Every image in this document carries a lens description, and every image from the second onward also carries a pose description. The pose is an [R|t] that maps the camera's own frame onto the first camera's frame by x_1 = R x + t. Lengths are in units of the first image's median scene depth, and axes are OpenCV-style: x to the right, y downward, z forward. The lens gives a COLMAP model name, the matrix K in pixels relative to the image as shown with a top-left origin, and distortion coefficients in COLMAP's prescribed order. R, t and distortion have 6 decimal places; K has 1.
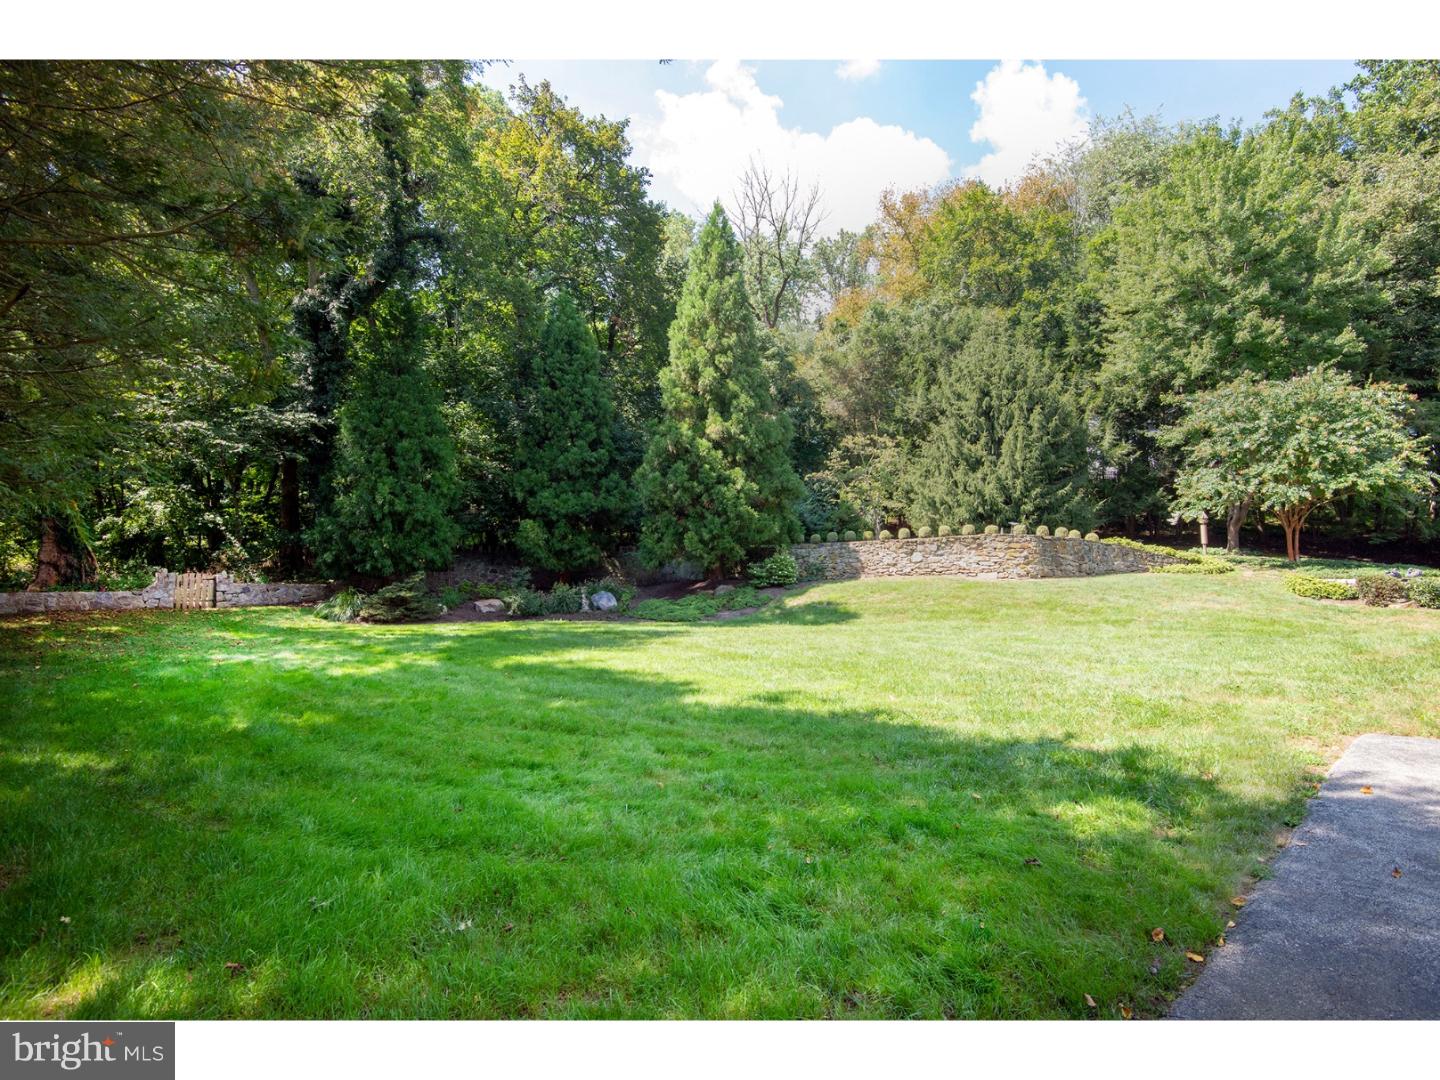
lens RADIAL K [[625.9, 0, 720.0], [0, 625.9, 540.0], [0, 0, 1]] dist [0.000379, -0.024302]
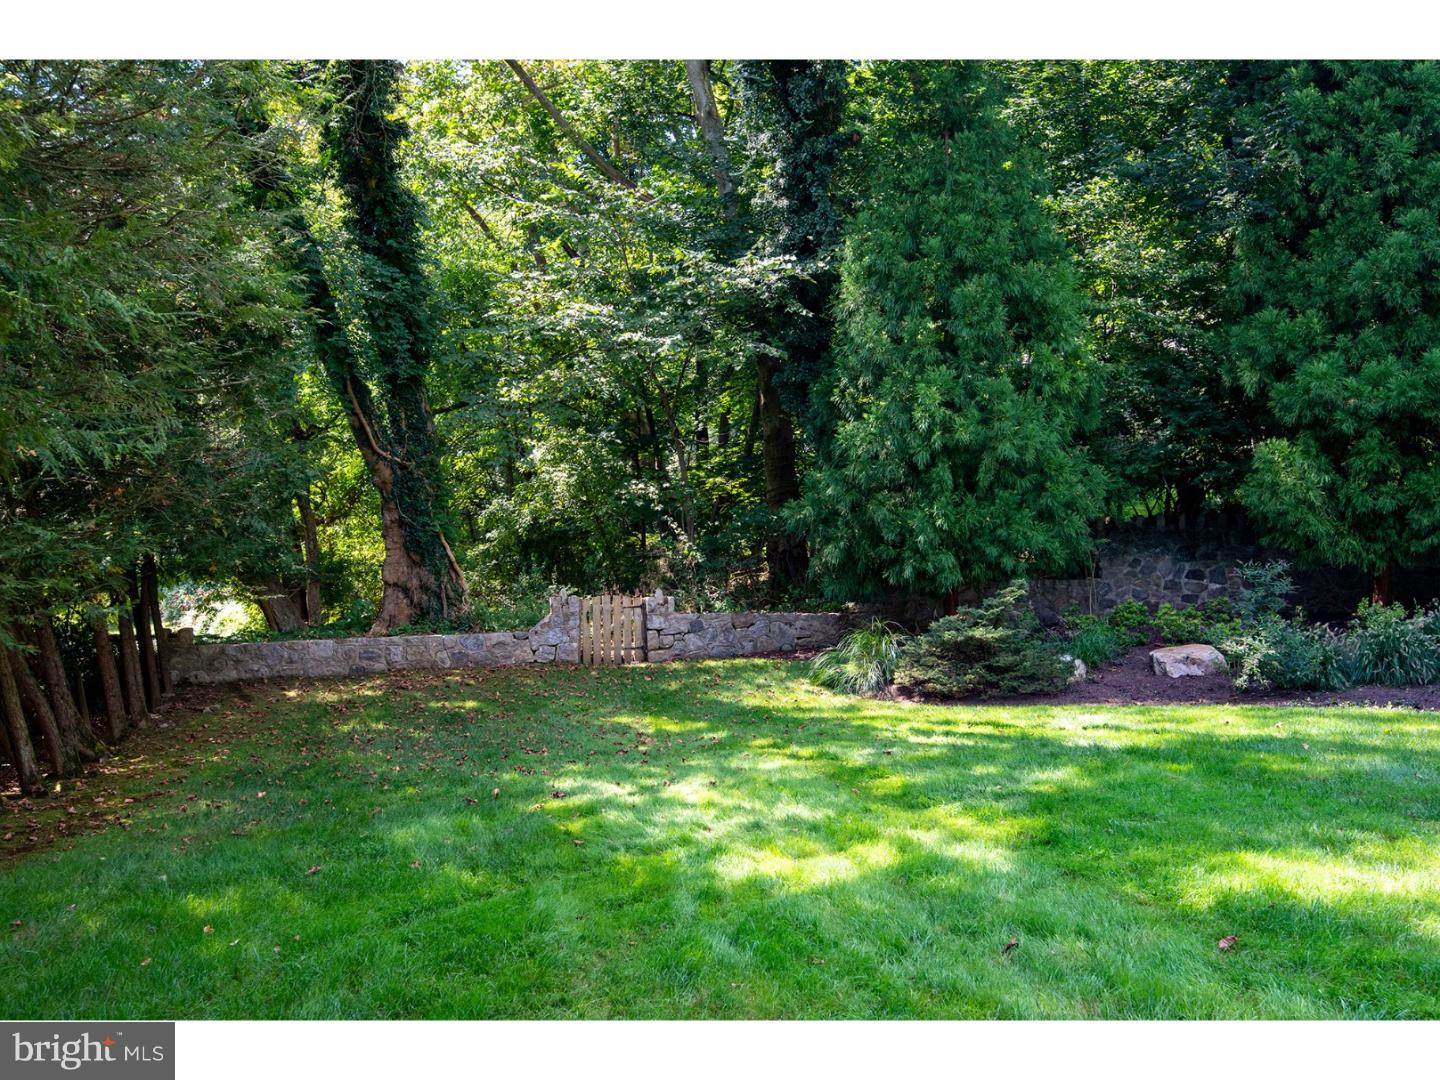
lens RADIAL K [[1327.0, 0, 720.0], [0, 1327.0, 540.0], [0, 0, 1]] dist [0.037139, 0.000906]
pose [[0.767079, -0.046350, -0.639876, -0.055389], [0.060969, 0.998139, 0.000788, 0.010430], [0.638649, -0.039617, 0.768478, 0.179248]]
